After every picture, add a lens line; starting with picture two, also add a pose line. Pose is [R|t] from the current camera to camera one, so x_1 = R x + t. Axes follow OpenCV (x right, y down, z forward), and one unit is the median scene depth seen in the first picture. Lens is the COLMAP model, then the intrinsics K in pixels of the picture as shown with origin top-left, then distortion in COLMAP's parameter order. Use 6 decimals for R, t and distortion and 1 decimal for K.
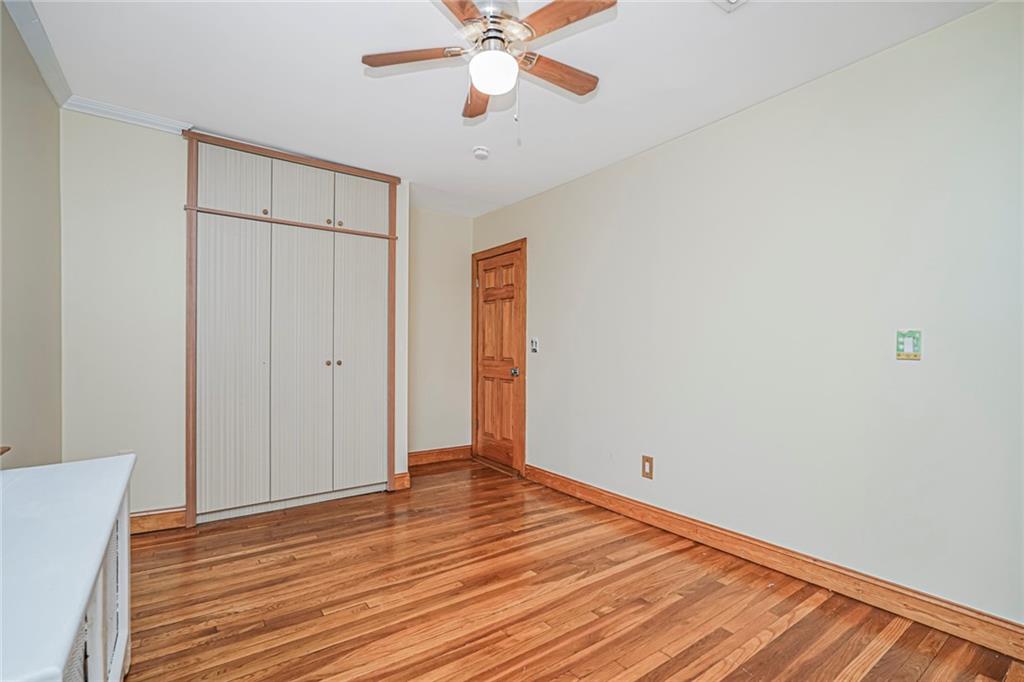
lens RADIAL K [[464.9, 0, 512.5], [0, 464.9, 344.0], [0, 0, 1]] dist [-0.022163, 0.013243]
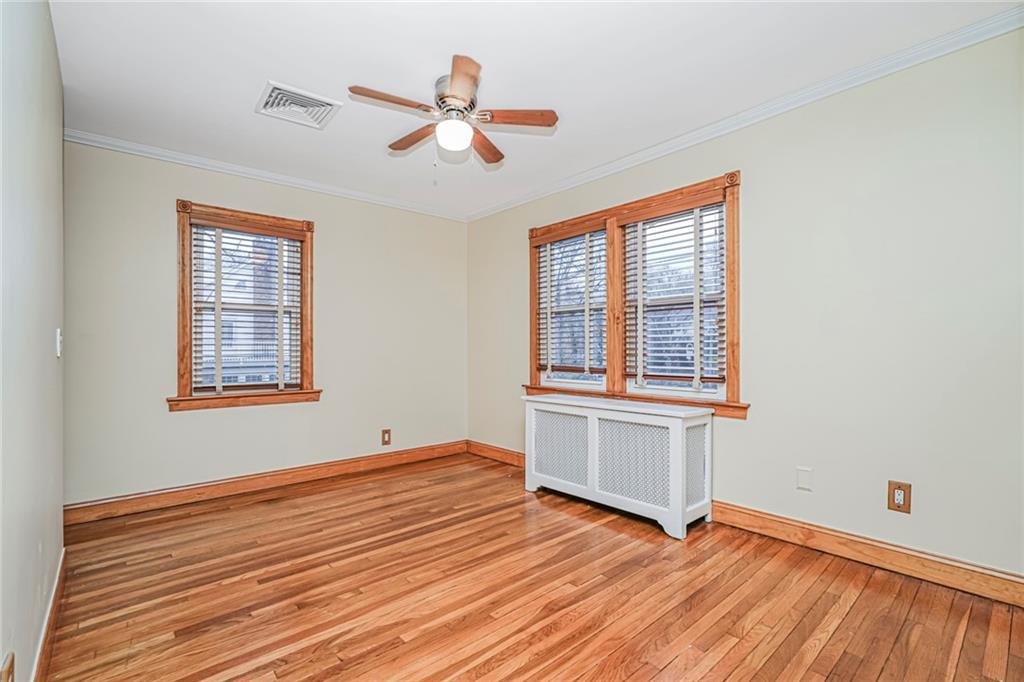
lens RADIAL K [[464.9, 0, 512.5], [0, 464.9, 344.0], [0, 0, 1]] dist [-0.022163, 0.013243]
pose [[-0.995652, 0.002567, -0.093117, -0.073924], [0.003498, 0.999945, -0.009840, 0.014792], [0.093086, -0.010123, -0.995607, 2.016622]]
